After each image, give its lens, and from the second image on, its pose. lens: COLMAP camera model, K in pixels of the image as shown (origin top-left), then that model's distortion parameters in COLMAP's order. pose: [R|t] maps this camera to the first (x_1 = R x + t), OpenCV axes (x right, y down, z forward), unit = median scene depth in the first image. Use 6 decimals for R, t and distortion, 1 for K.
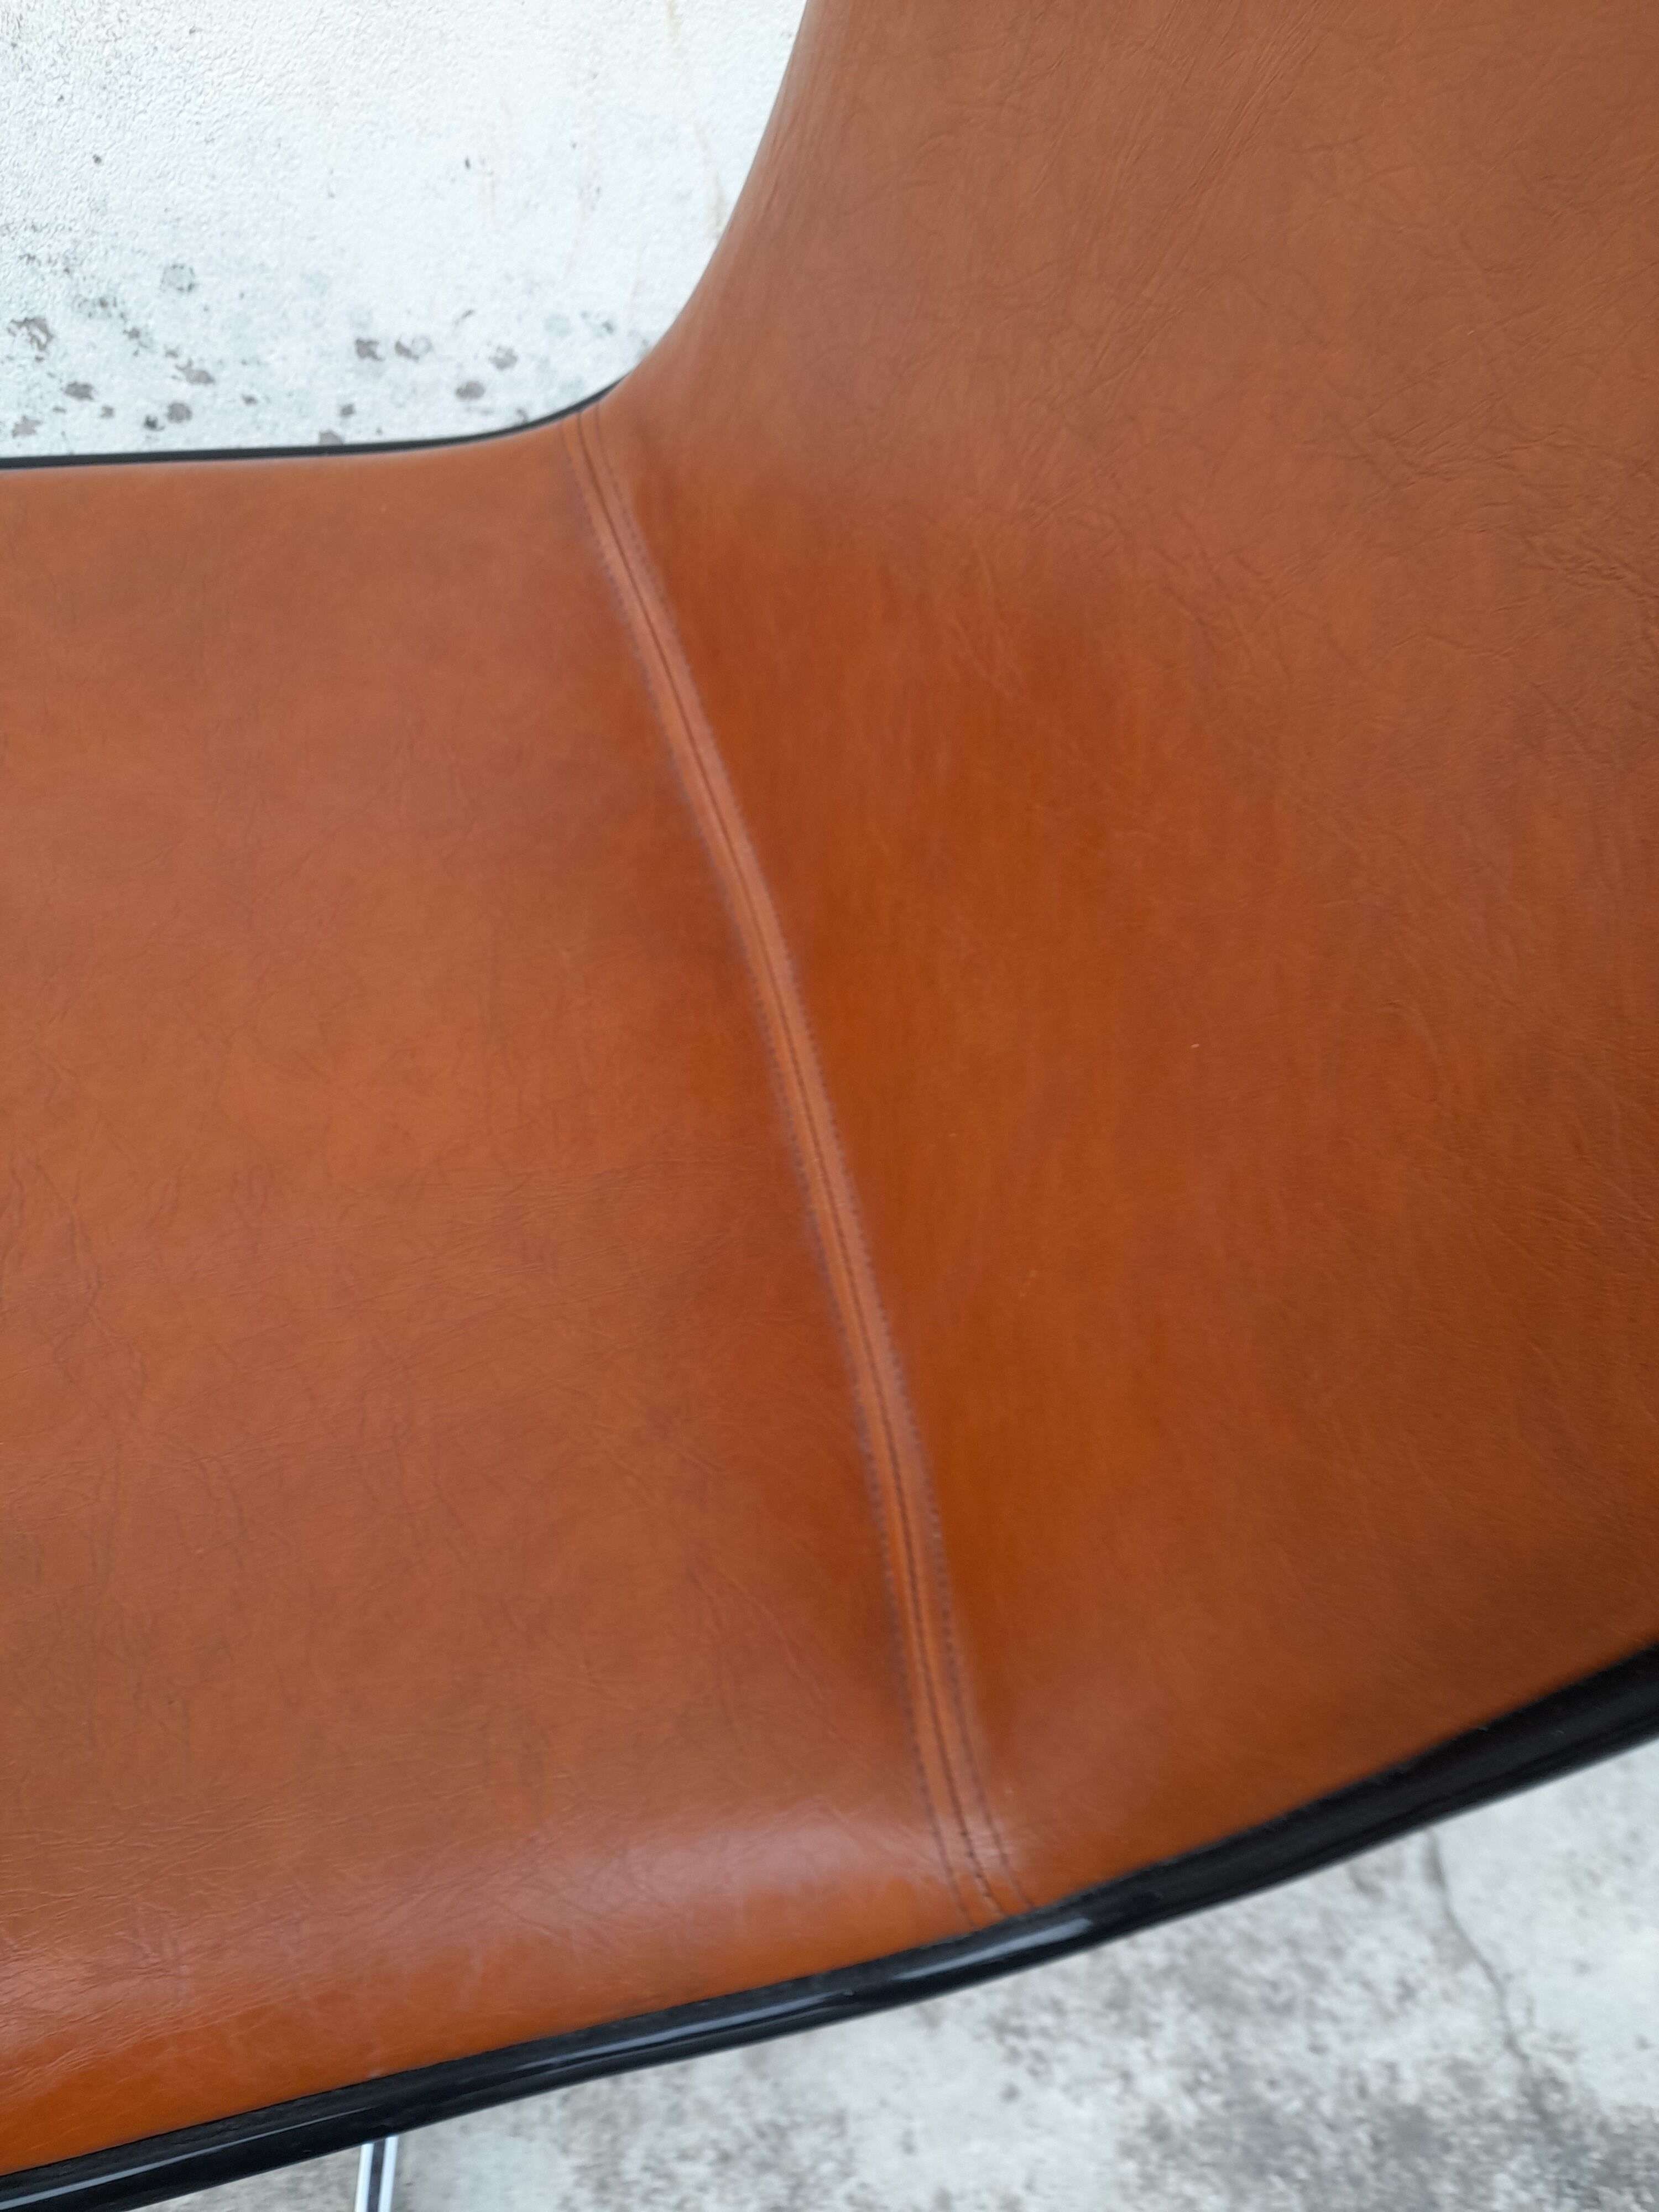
lens RADIAL K [[1671.6, 0, 827.0], [0, 1671.6, 1159.3], [0, 0, 1]] dist [0.010345, -0.034980]
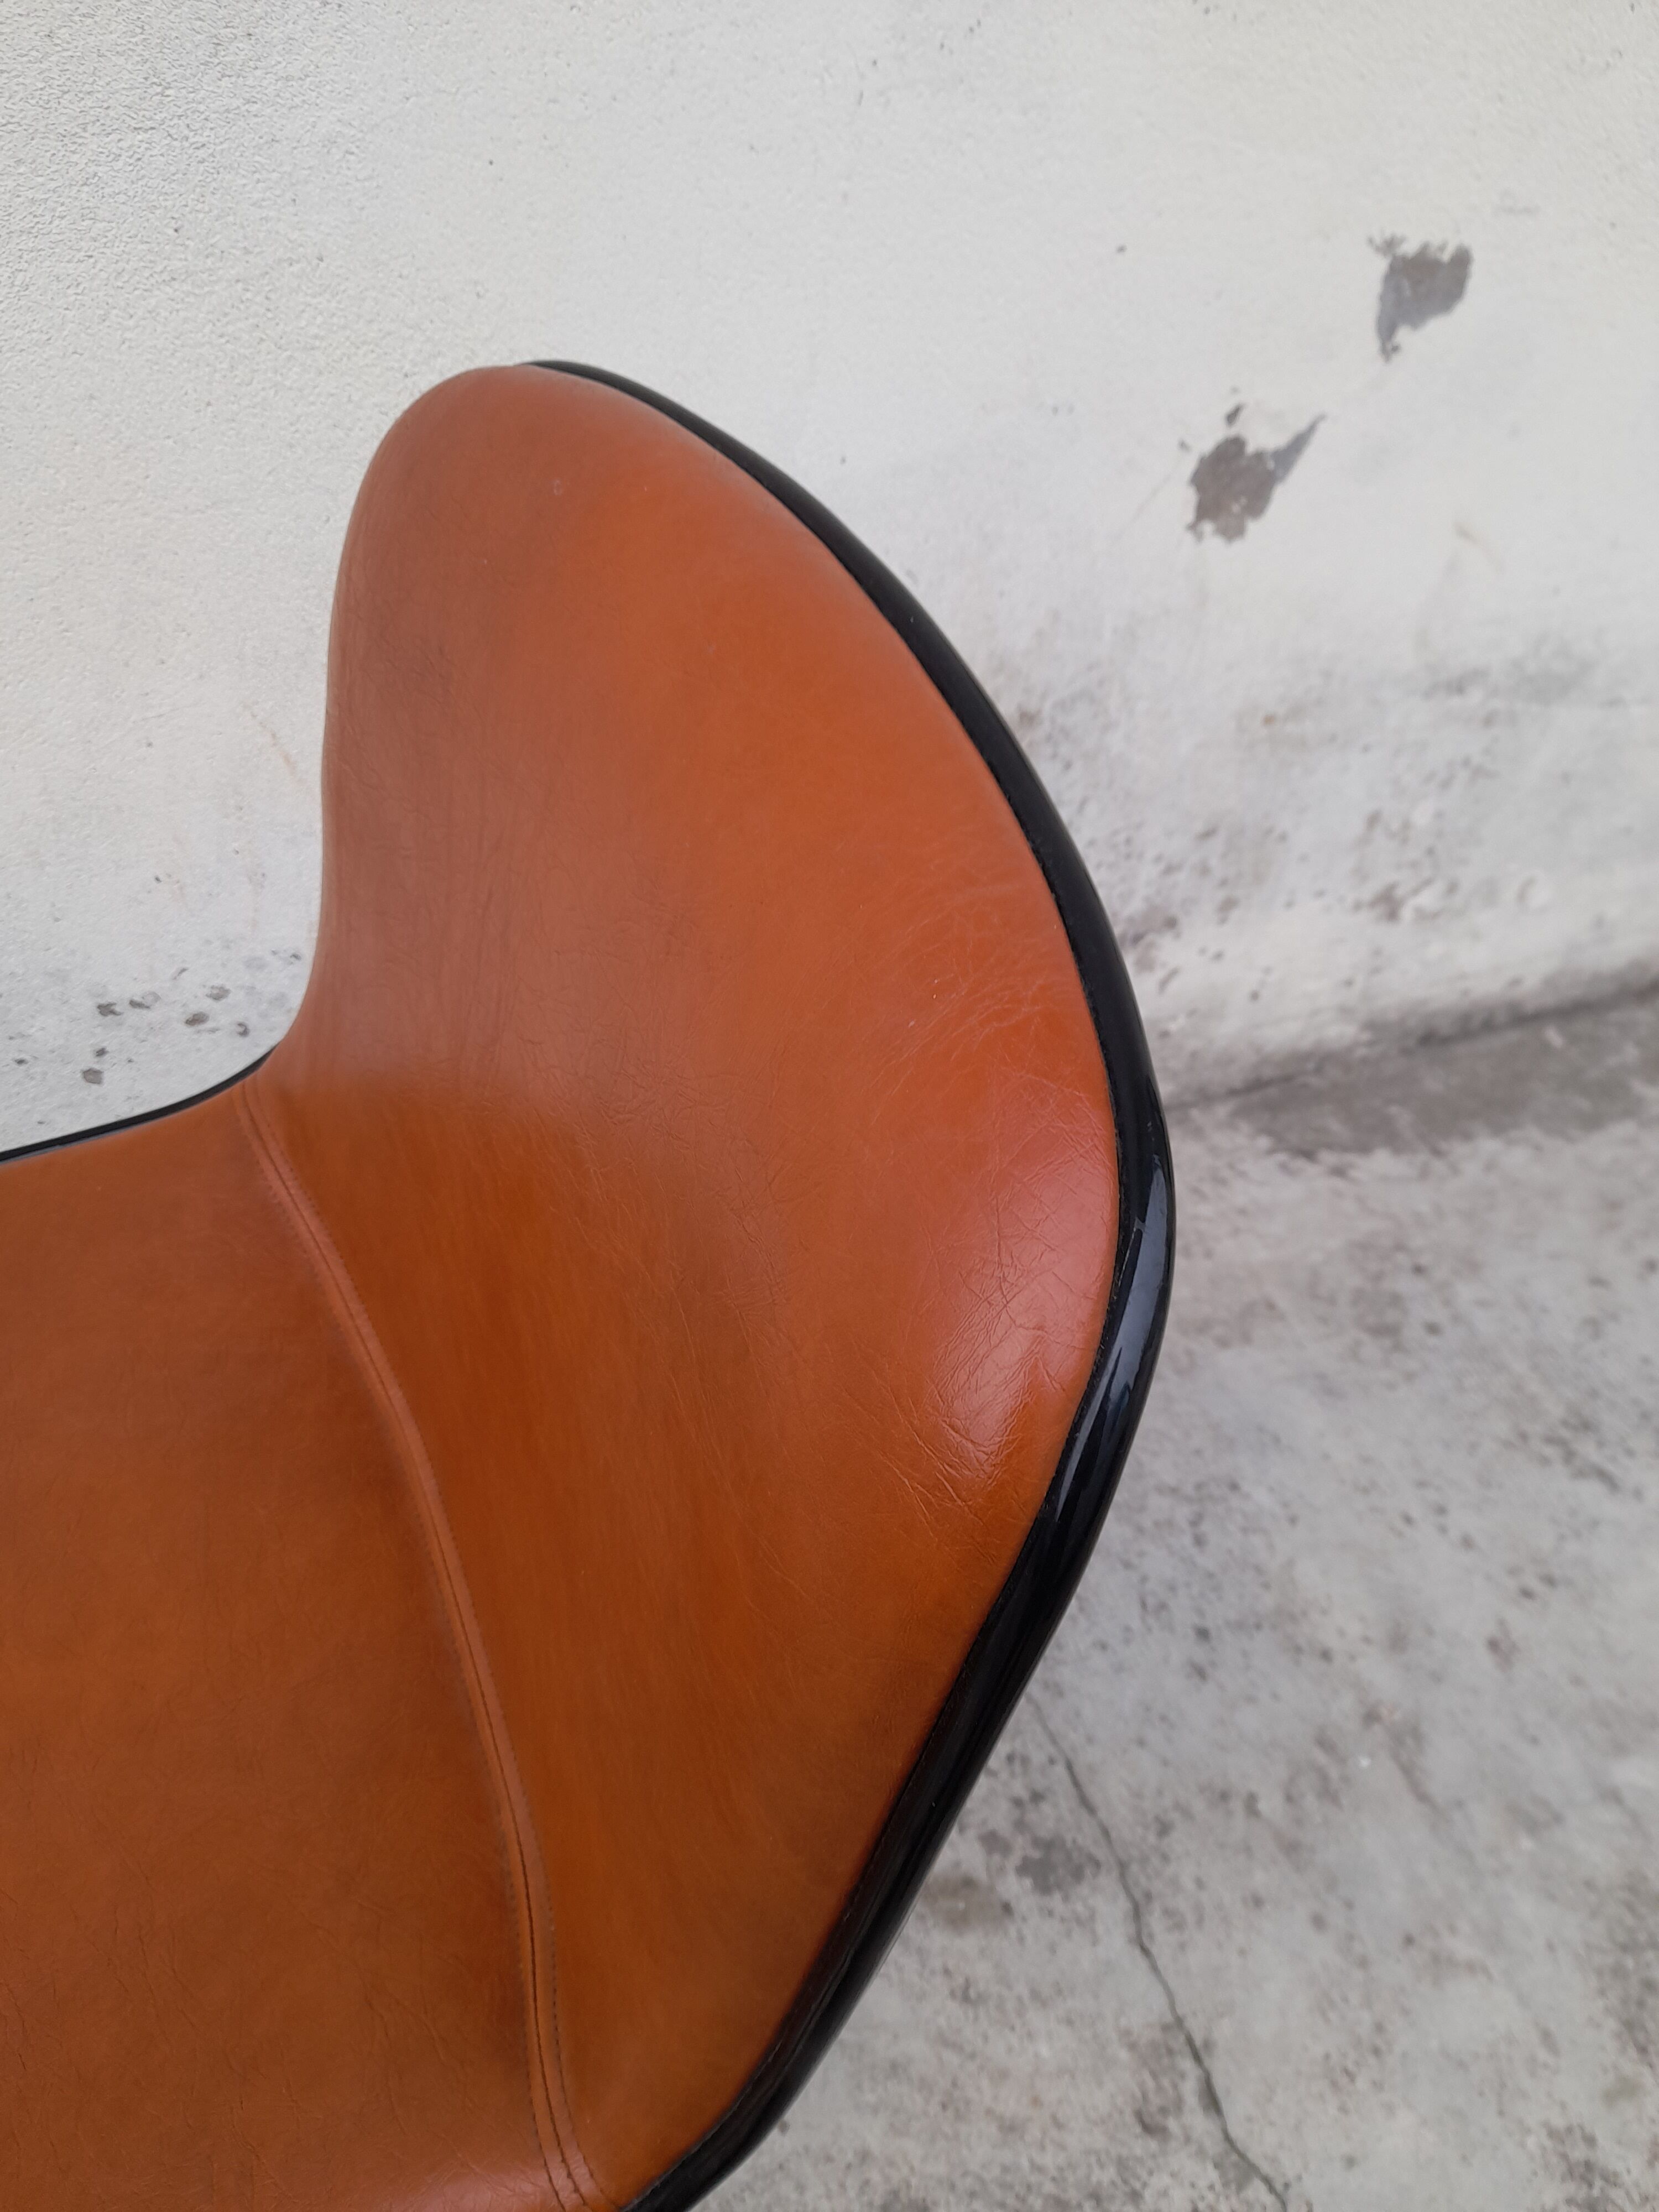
lens RADIAL K [[1602.5, 0, 790.6], [0, 1602.5, 1156.3], [0, 0, 1]] dist [-0.004385, -0.008901]
pose [[0.979944, -0.190233, 0.059346, 0.157032], [0.198133, 0.961951, -0.188133, -0.048964], [-0.021299, 0.196118, 0.980349, -0.206309]]
